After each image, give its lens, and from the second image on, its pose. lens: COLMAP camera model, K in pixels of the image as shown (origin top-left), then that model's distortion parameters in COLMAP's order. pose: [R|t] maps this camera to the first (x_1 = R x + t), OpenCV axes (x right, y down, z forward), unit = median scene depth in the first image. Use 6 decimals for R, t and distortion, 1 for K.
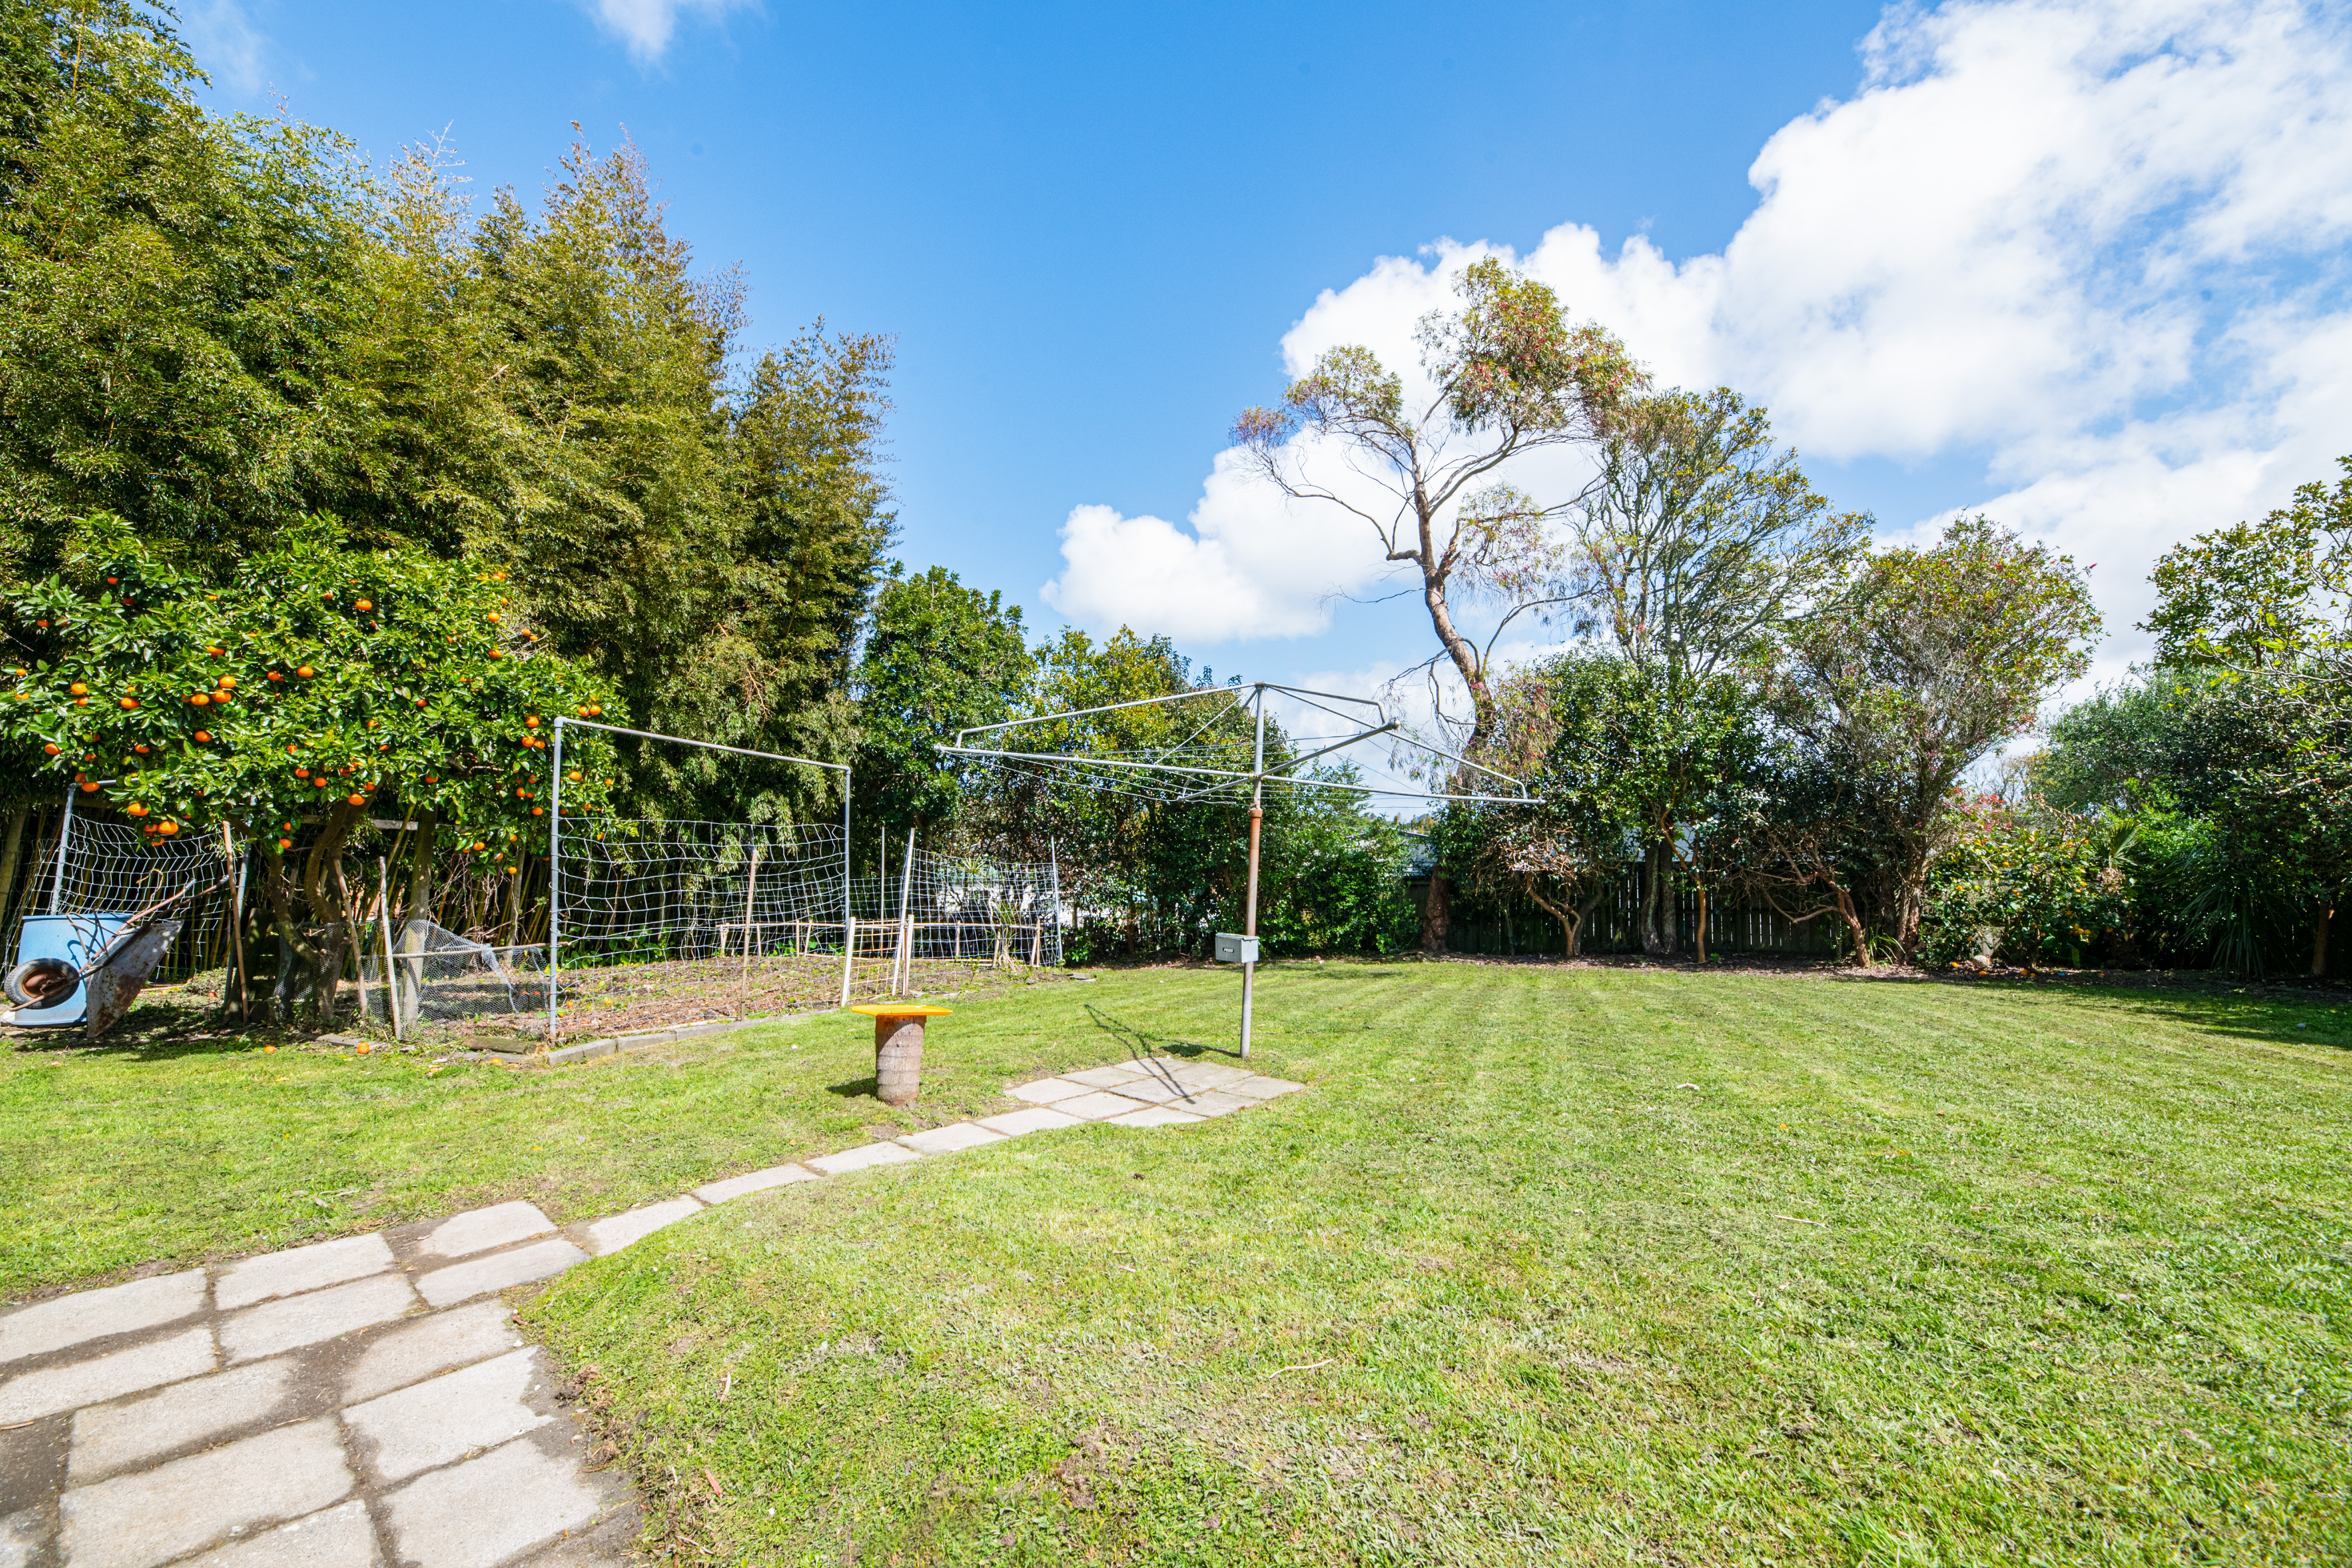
lens RADIAL K [[963.2, 0, 1198.4], [0, 963.2, 816.3], [0, 0, 1]] dist [0.003117, -0.003757]
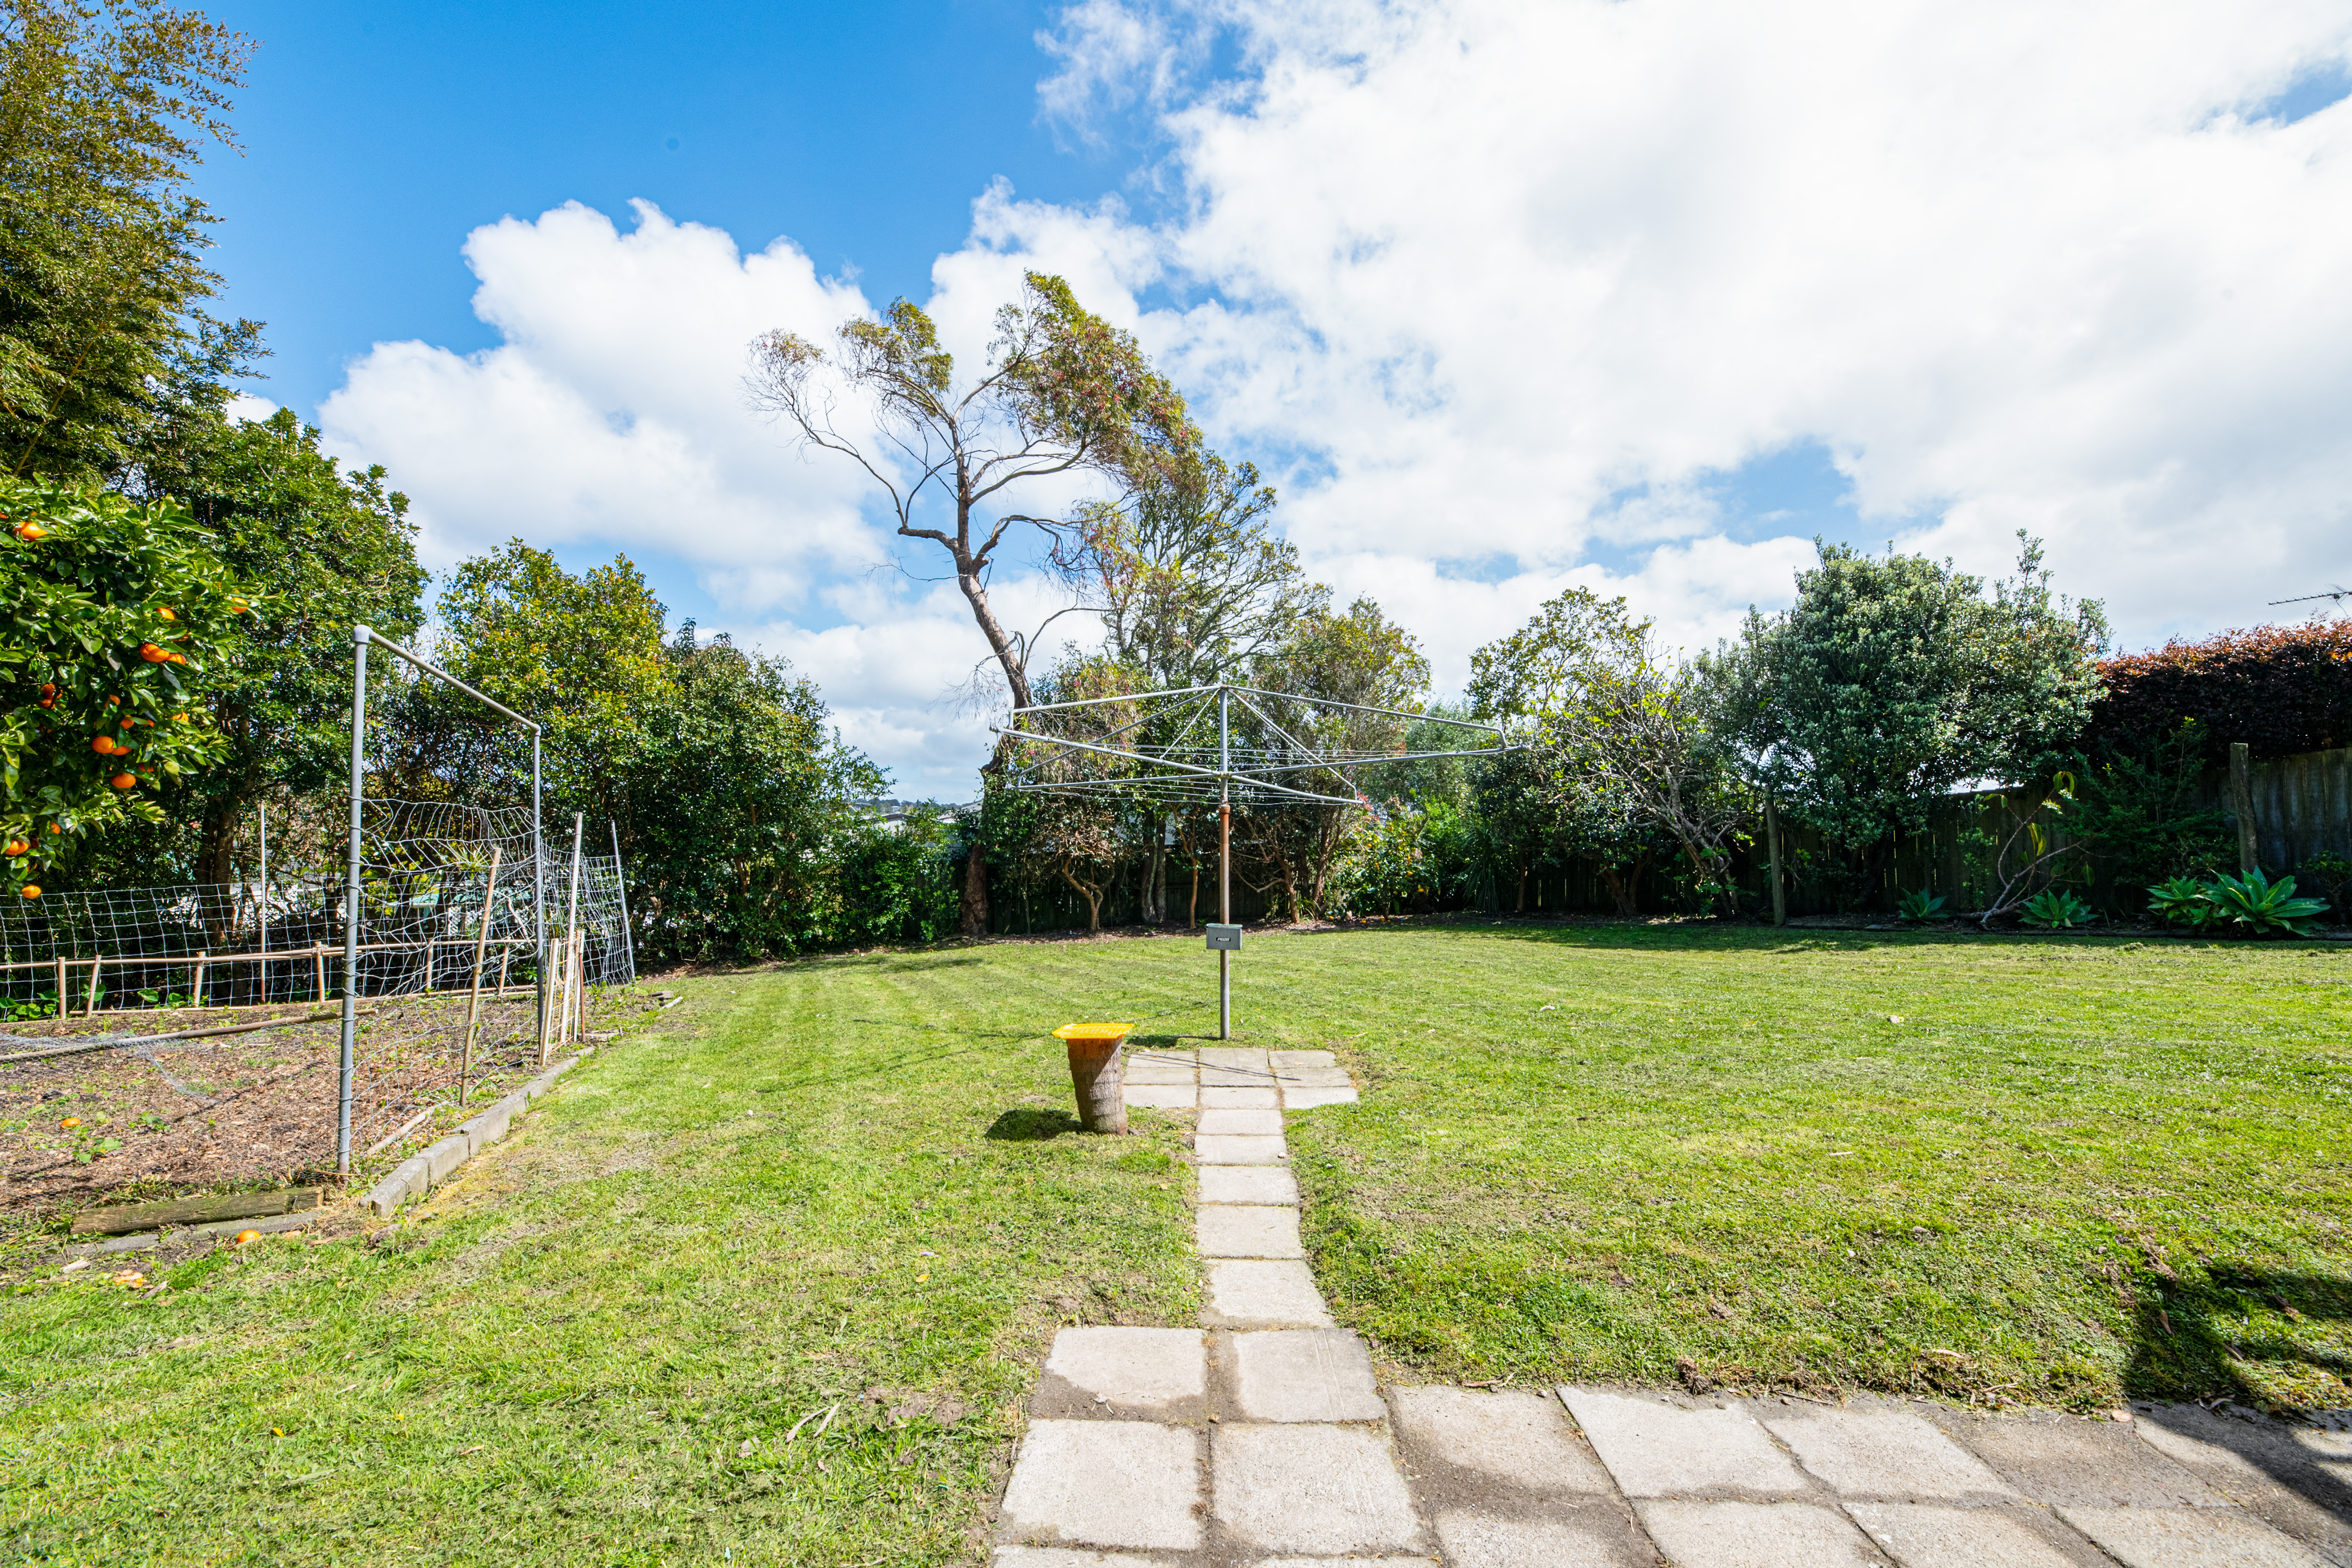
lens RADIAL K [[963.2, 0, 1185.6], [0, 963.2, 828.4], [0, 0, 1]] dist [0.003117, -0.003757]
pose [[0.751881, 0.002405, 0.659294, -0.289160], [-0.024414, 0.999409, 0.024197, -0.002789], [-0.658846, -0.034289, 0.751496, 0.099329]]
